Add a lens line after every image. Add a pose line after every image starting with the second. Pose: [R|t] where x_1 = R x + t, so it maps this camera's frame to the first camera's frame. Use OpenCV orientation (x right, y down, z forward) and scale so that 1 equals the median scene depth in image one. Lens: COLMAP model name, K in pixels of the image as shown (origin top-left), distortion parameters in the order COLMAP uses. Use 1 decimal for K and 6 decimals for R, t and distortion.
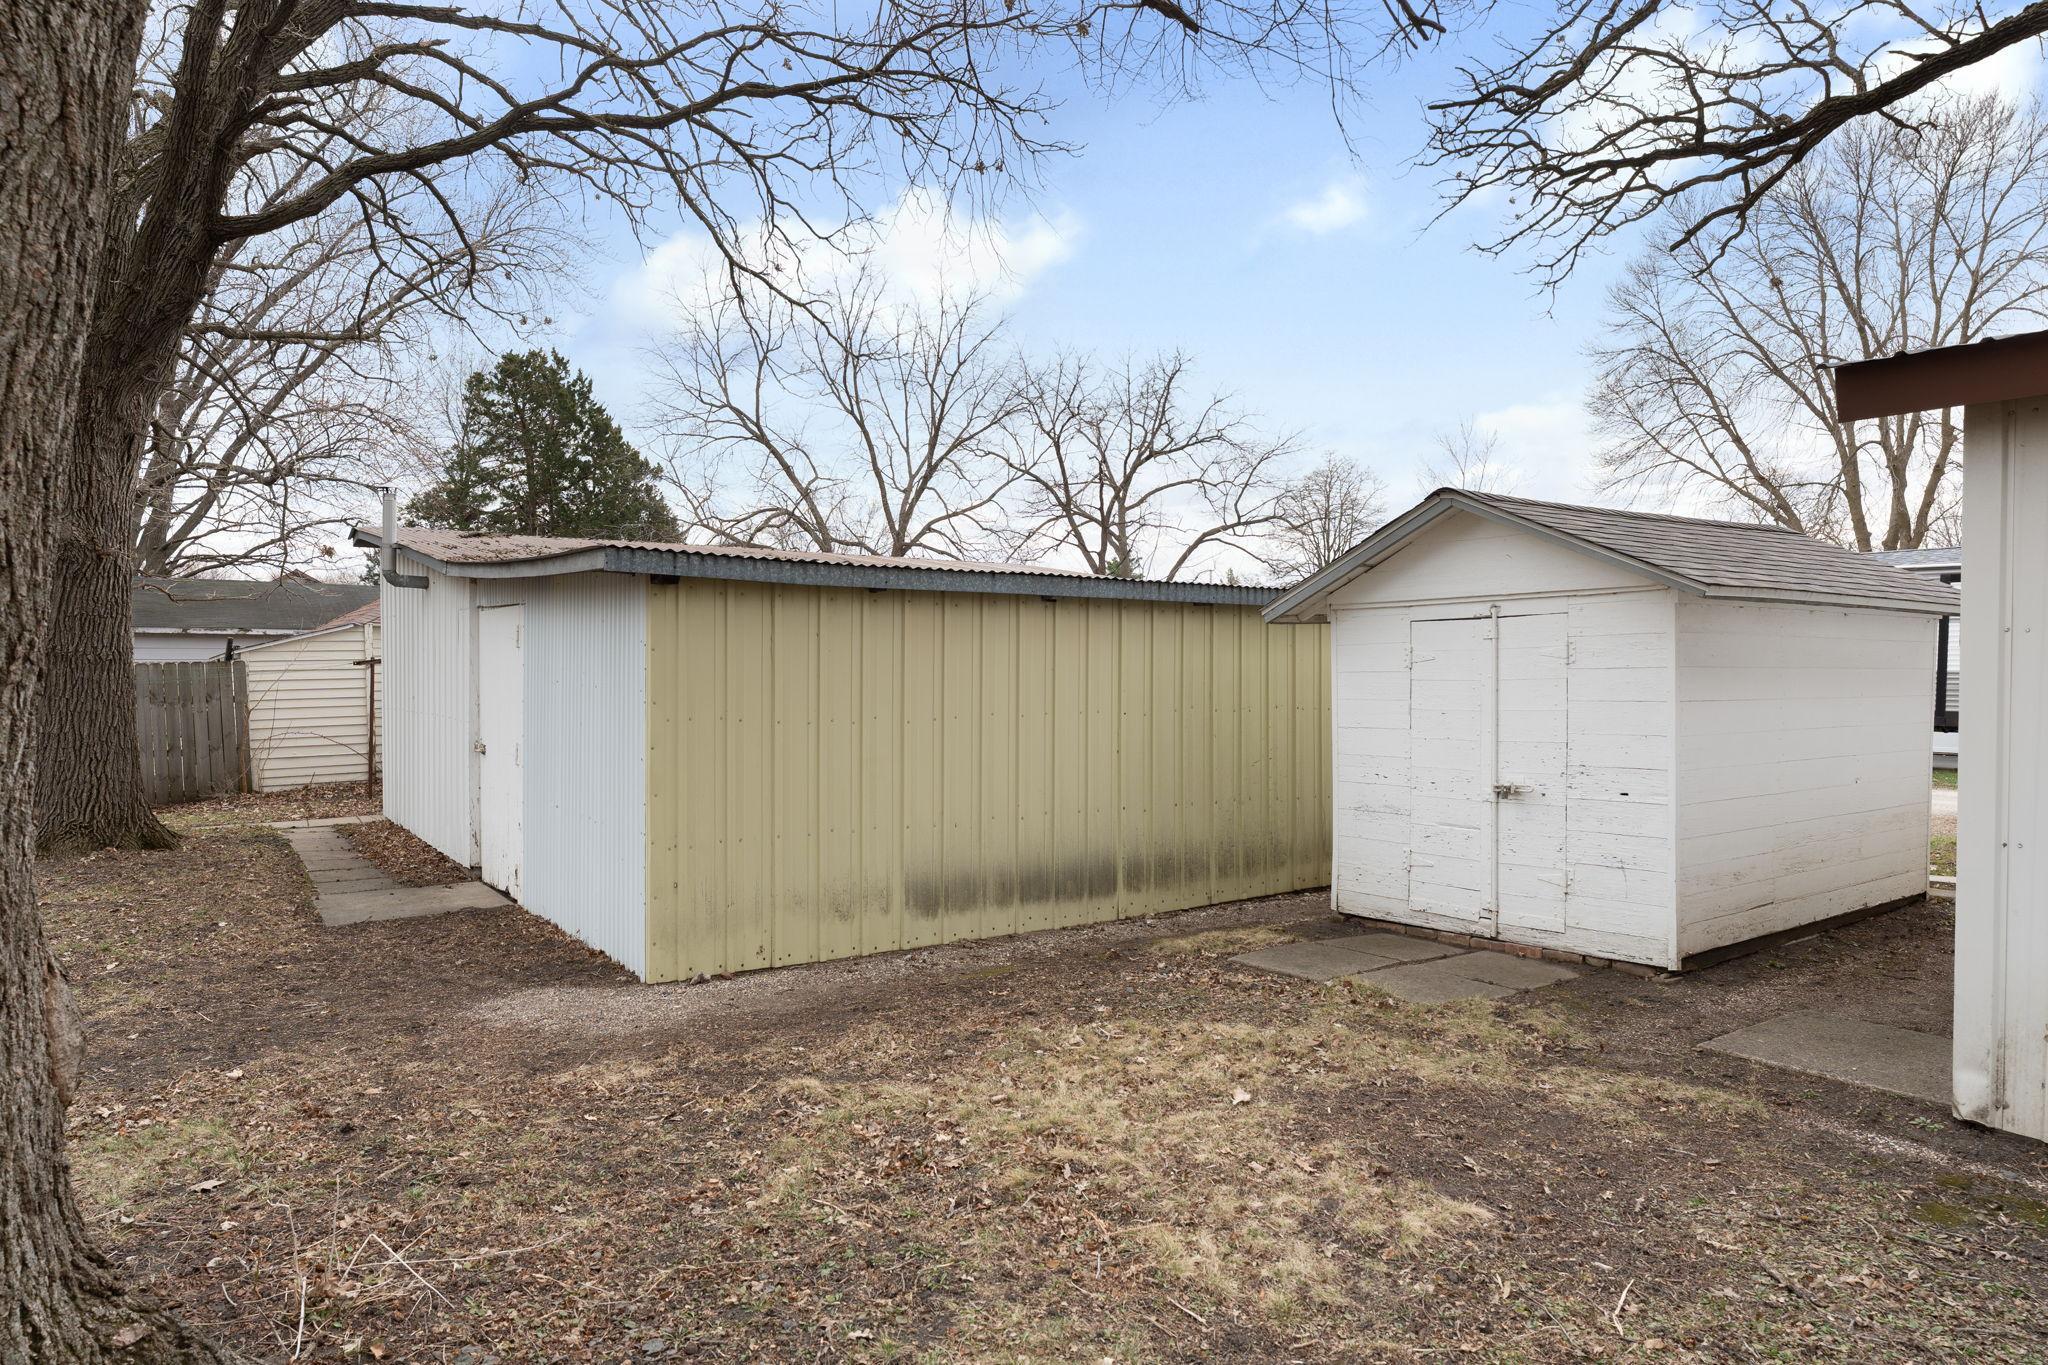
lens RADIAL K [[1296.1, 0, 1023.3], [0, 1296.1, 688.6], [0, 0, 1]] dist [0.006155, 0.001912]
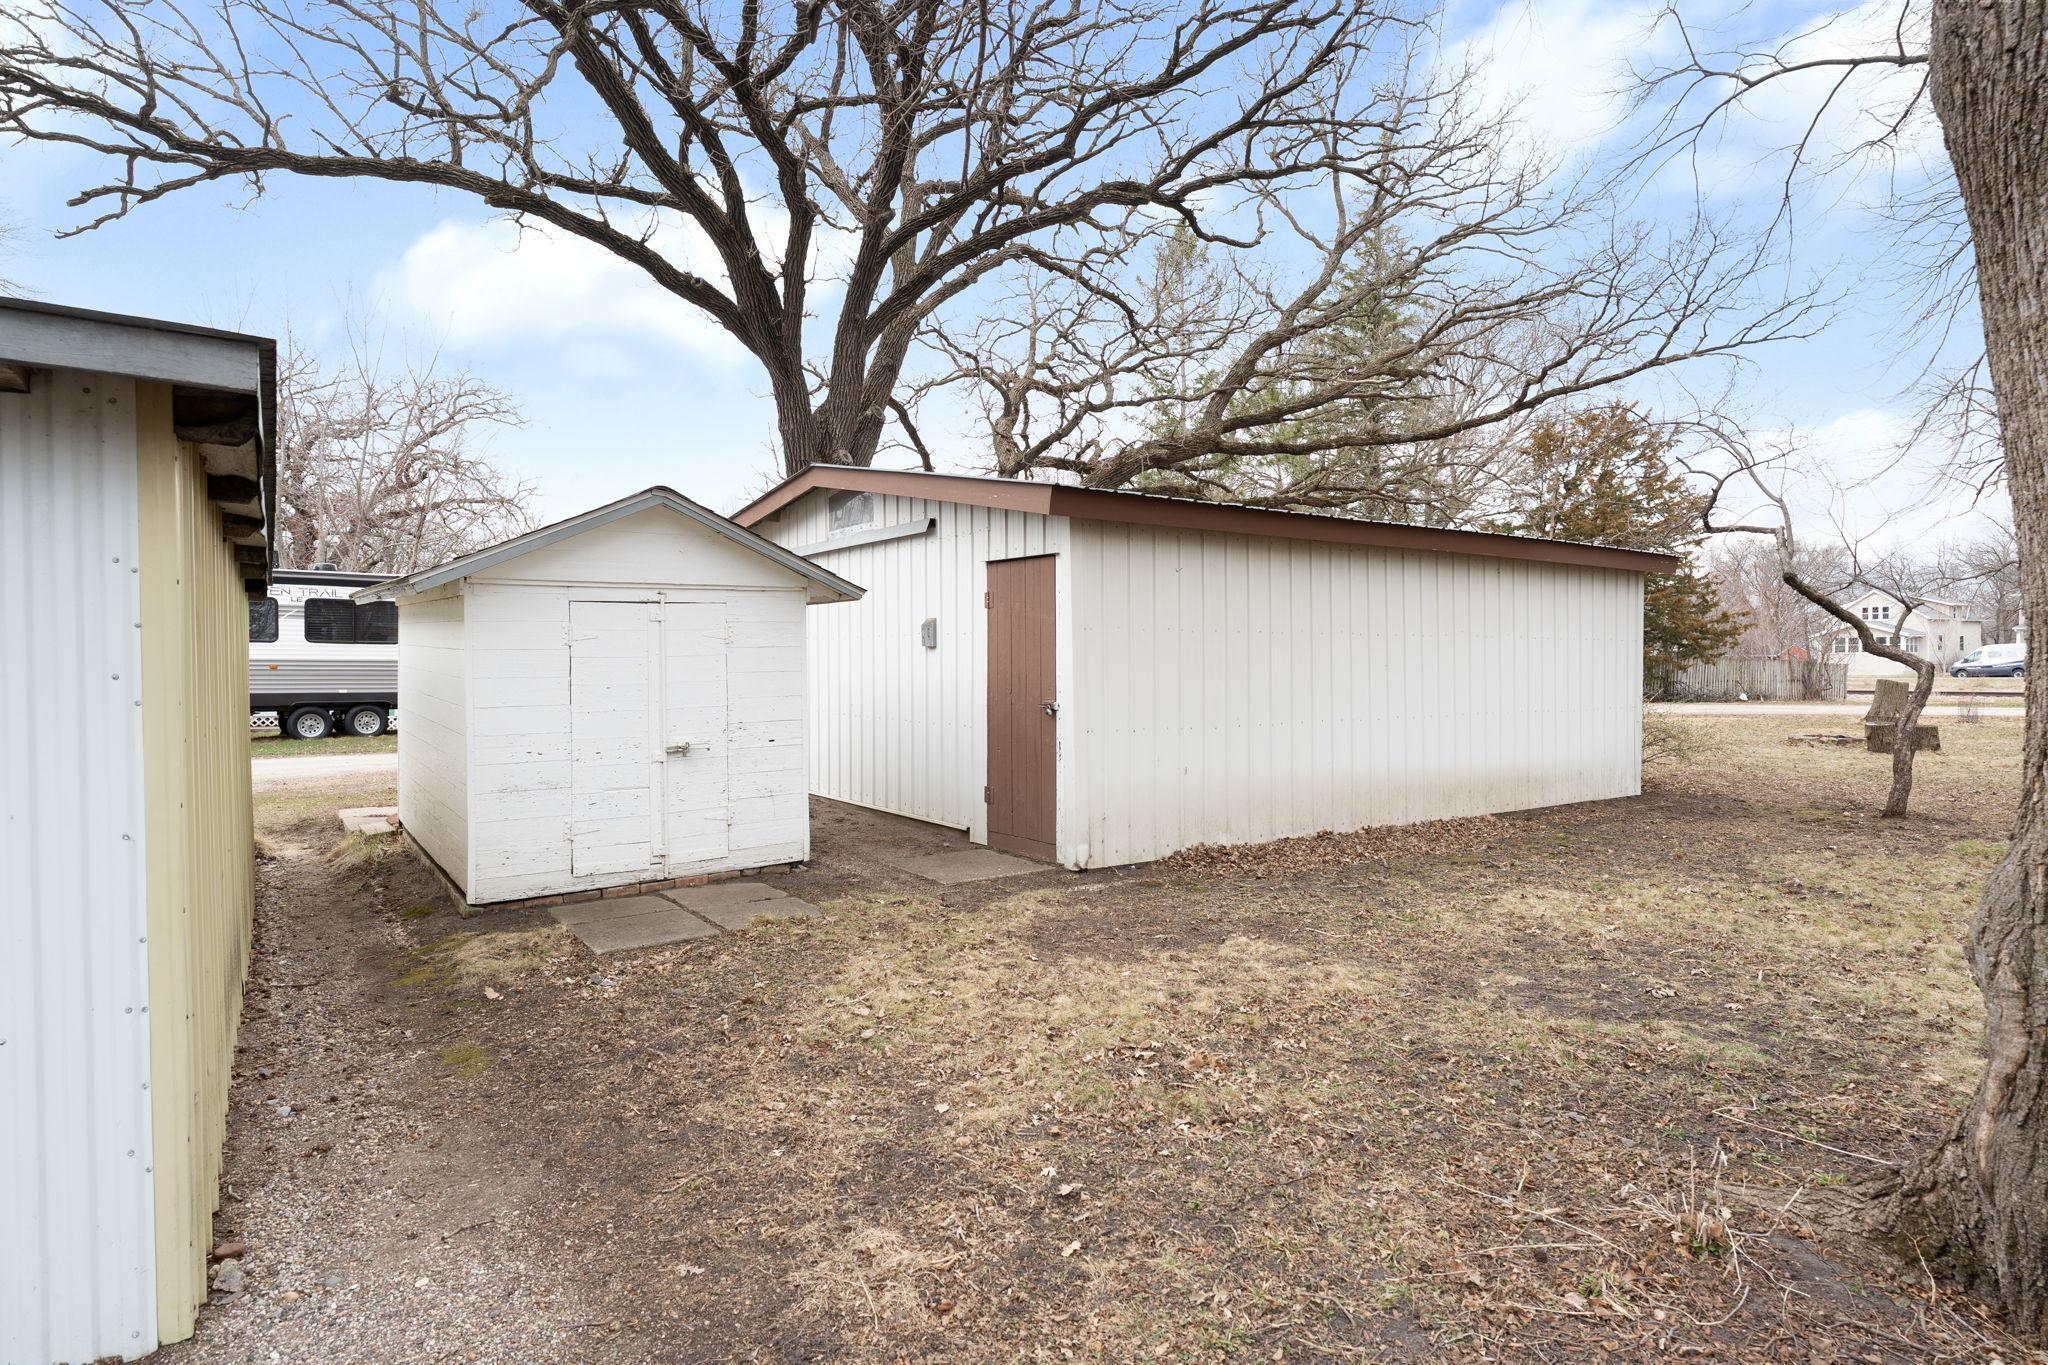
lens RADIAL K [[1100.0, 0, 1023.3], [0, 1100.0, 669.4], [0, 0, 1]] dist [0.003397, 0.005421]
pose [[0.012218, -0.008334, 0.999891, -0.624377], [0.016828, 0.999825, 0.008128, 0.002226], [-0.999784, 0.016727, 0.012356, 0.670767]]
